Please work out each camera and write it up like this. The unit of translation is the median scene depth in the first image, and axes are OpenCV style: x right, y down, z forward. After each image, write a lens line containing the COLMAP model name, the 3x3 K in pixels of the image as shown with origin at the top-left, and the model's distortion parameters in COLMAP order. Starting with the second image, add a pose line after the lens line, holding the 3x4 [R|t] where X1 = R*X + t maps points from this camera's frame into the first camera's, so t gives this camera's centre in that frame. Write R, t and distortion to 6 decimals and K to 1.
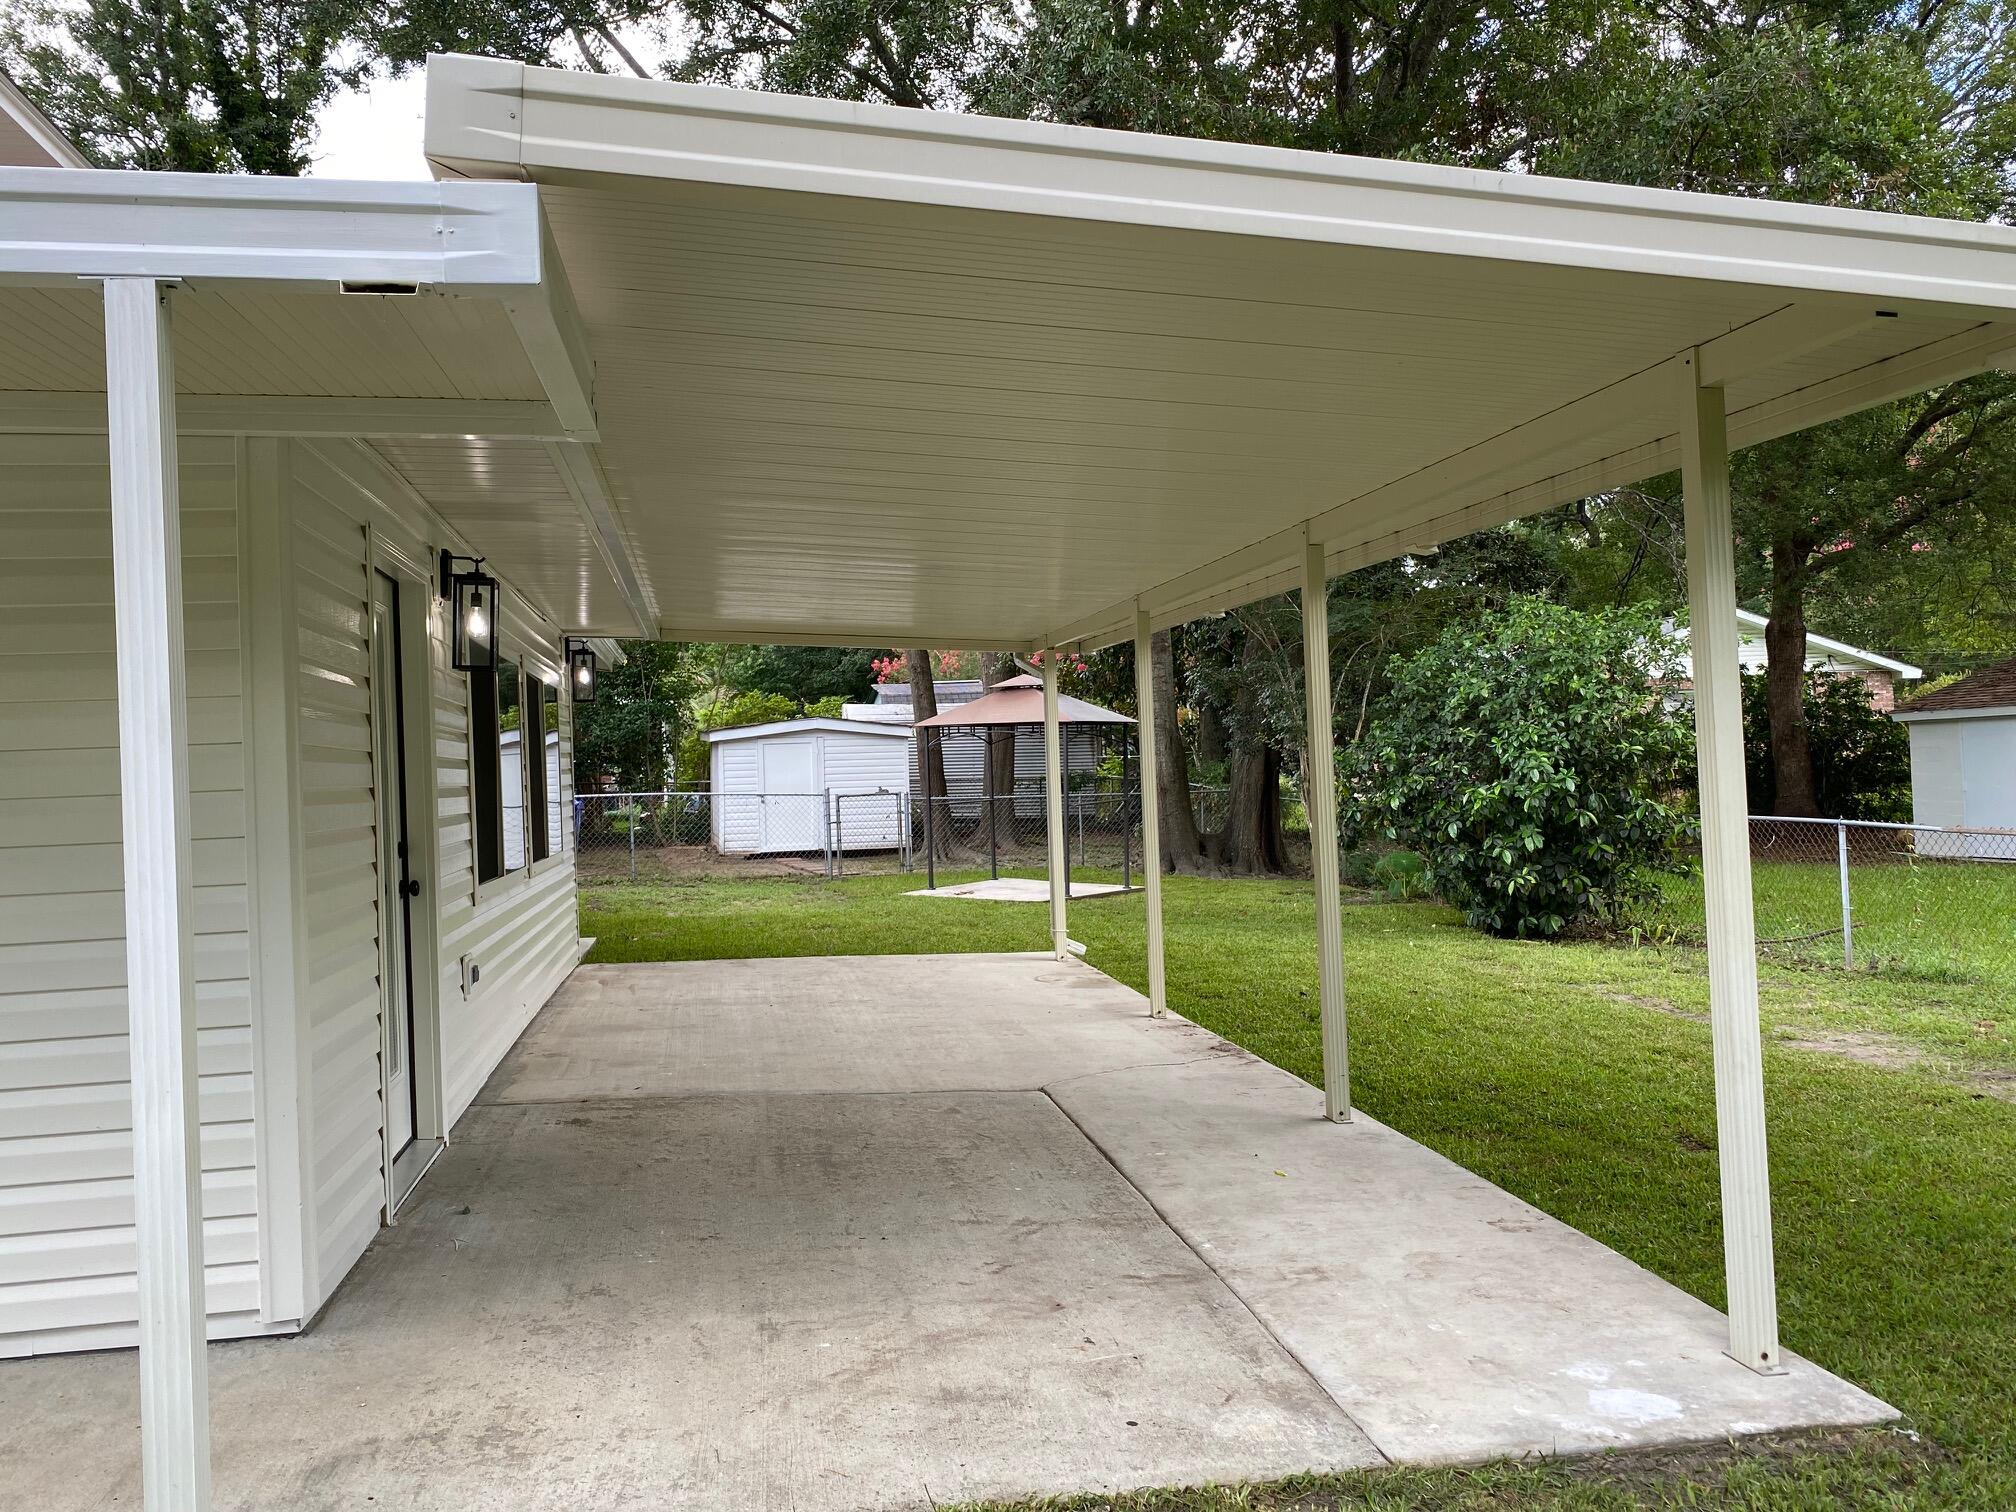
lens RADIAL K [[1528.5, 0, 1011.3], [0, 1528.5, 757.8], [0, 0, 1]] dist [-0.000790, -0.000248]
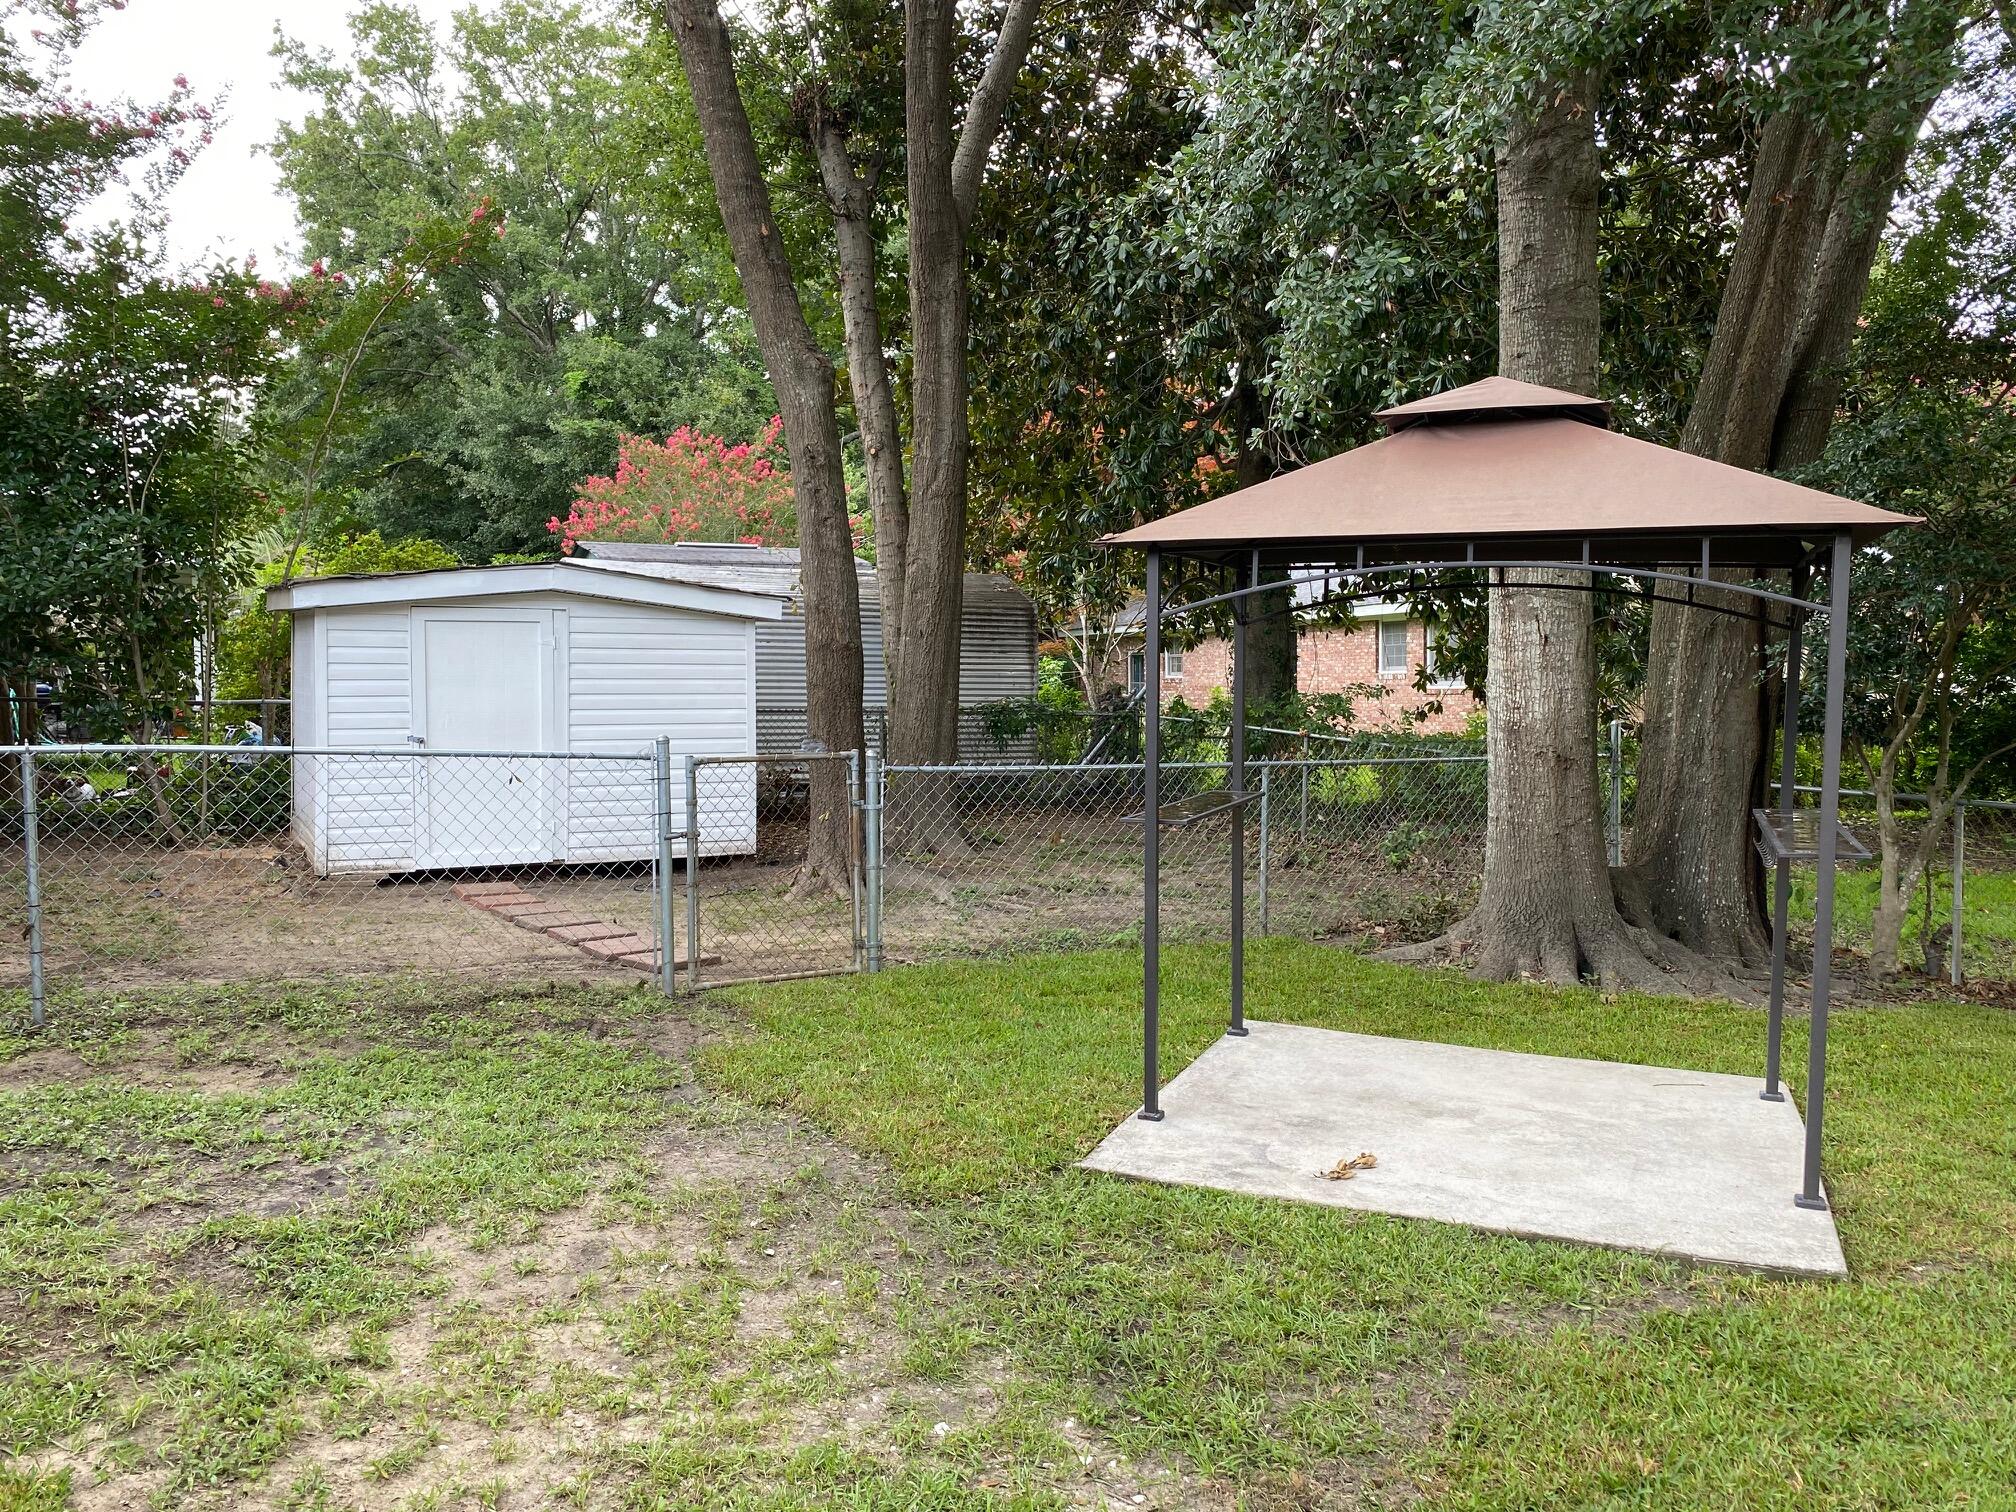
lens RADIAL K [[1528.5, 0, 1005.5], [0, 1528.5, 749.9], [0, 0, 1]] dist [-0.000790, -0.000248]
pose [[0.968315, 0.013743, 0.249353, -0.110249], [-0.025404, 0.998726, 0.043605, 0.004490], [-0.248436, -0.048558, 0.967430, 0.537290]]
